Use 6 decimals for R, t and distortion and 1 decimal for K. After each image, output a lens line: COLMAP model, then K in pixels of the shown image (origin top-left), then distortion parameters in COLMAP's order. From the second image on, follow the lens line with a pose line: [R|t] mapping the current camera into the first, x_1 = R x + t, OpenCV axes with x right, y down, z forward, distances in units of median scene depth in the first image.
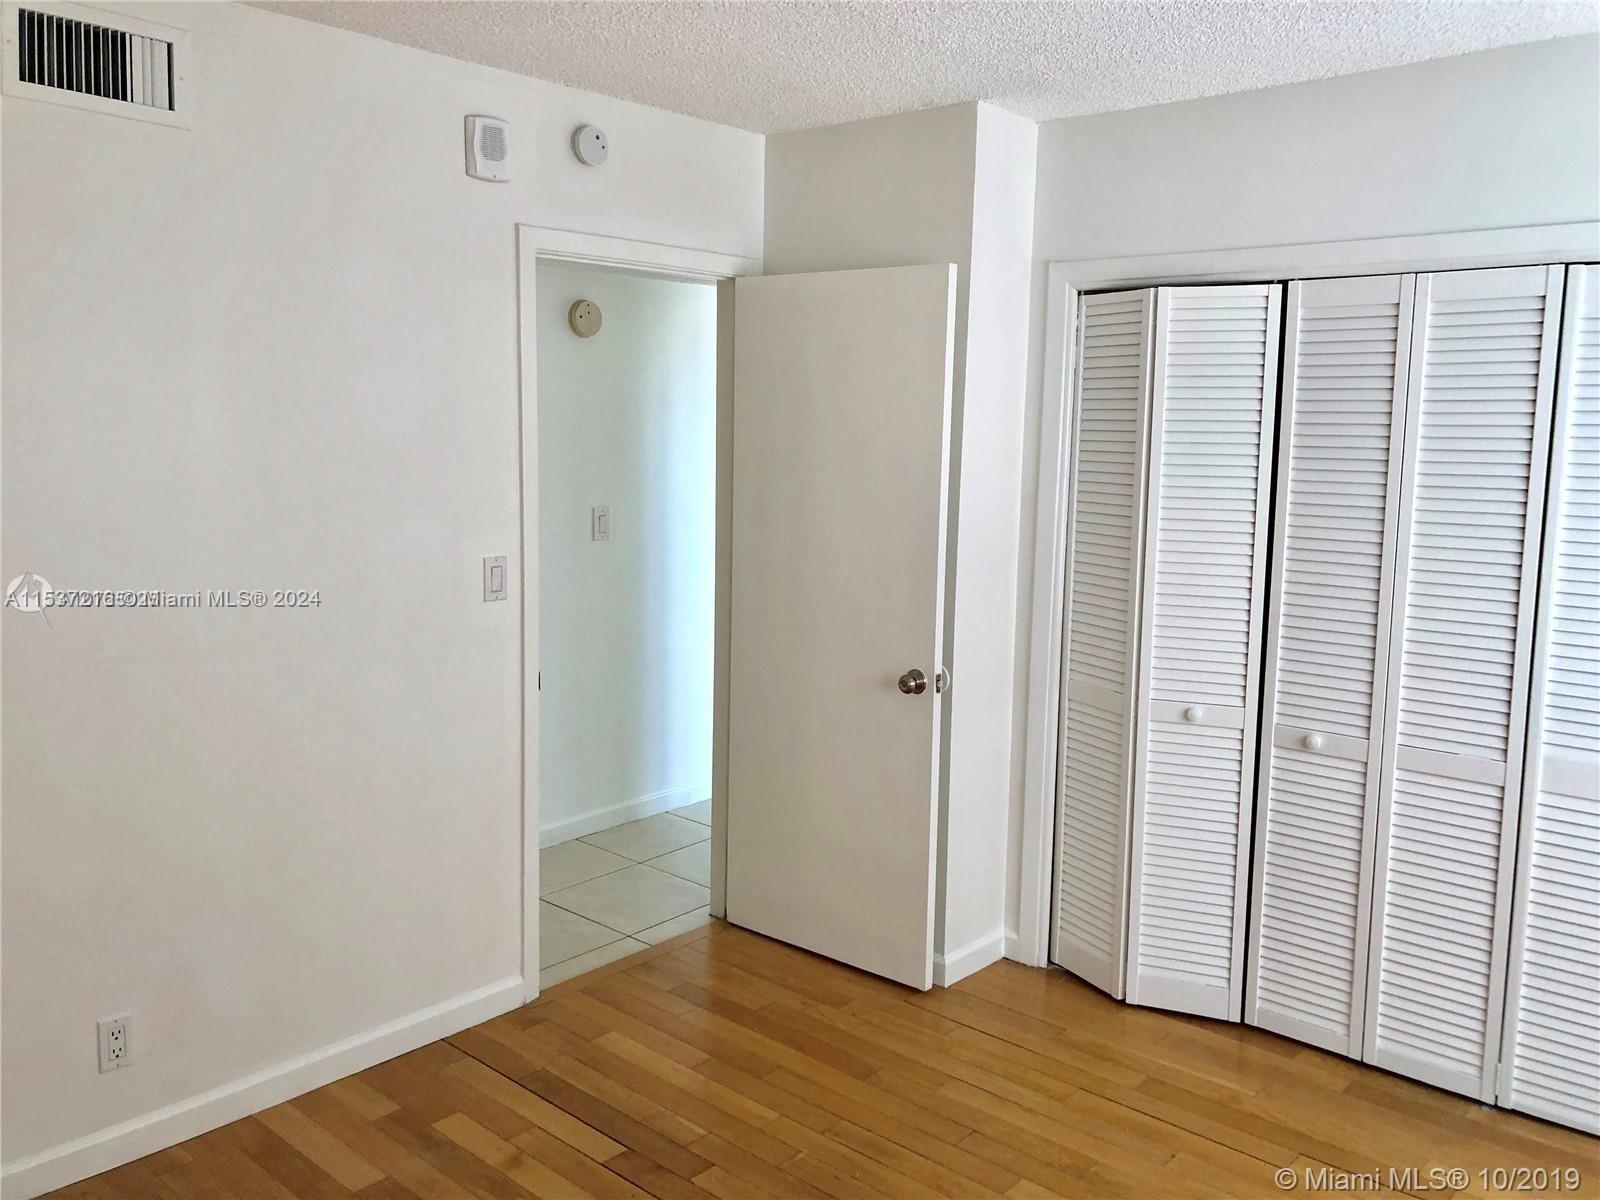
lens RADIAL K [[1296.4, 0, 800.0], [0, 1296.4, 600.0], [0, 0, 1]] dist [0.006027, 0.002378]
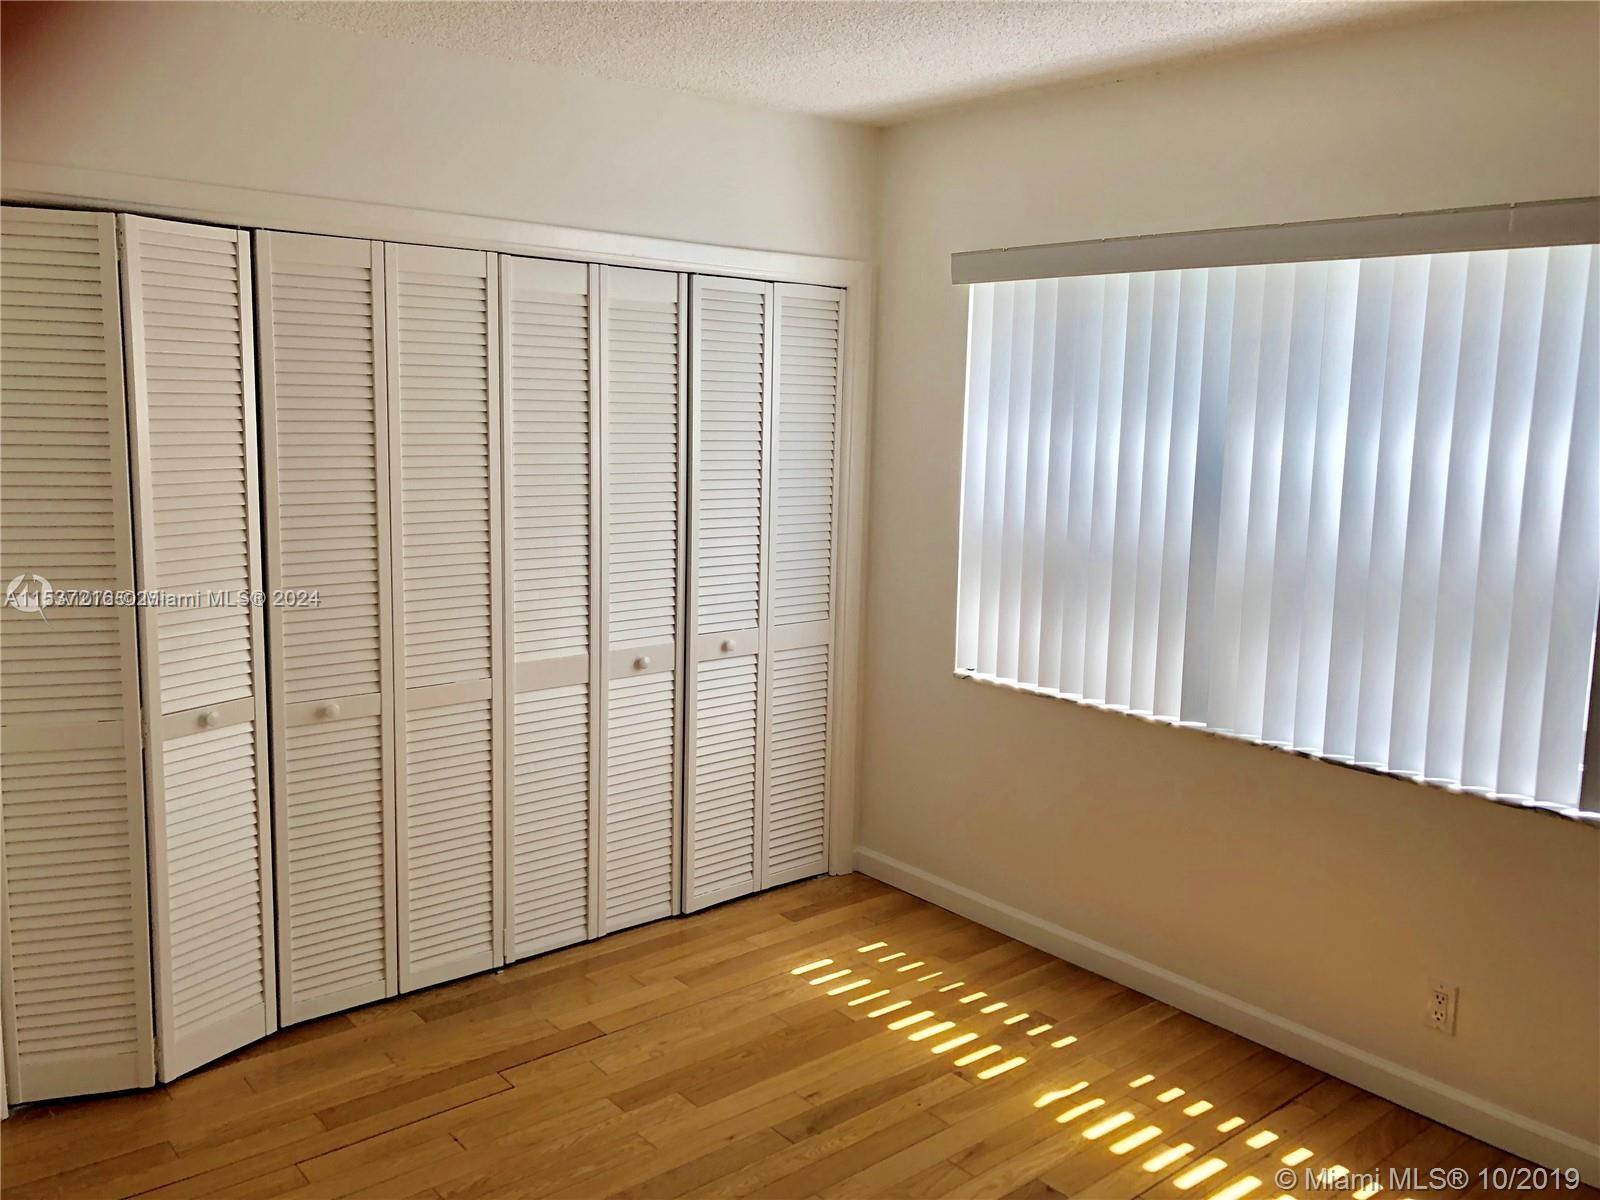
lens RADIAL K [[1296.4, 0, 800.0], [0, 1296.4, 600.0], [0, 0, 1]] dist [0.006027, 0.002378]
pose [[0.142762, -0.156329, 0.977333, -0.506896], [0.119260, 0.982970, 0.139810, -0.068408], [-0.982546, 0.096597, 0.158975, 0.492075]]
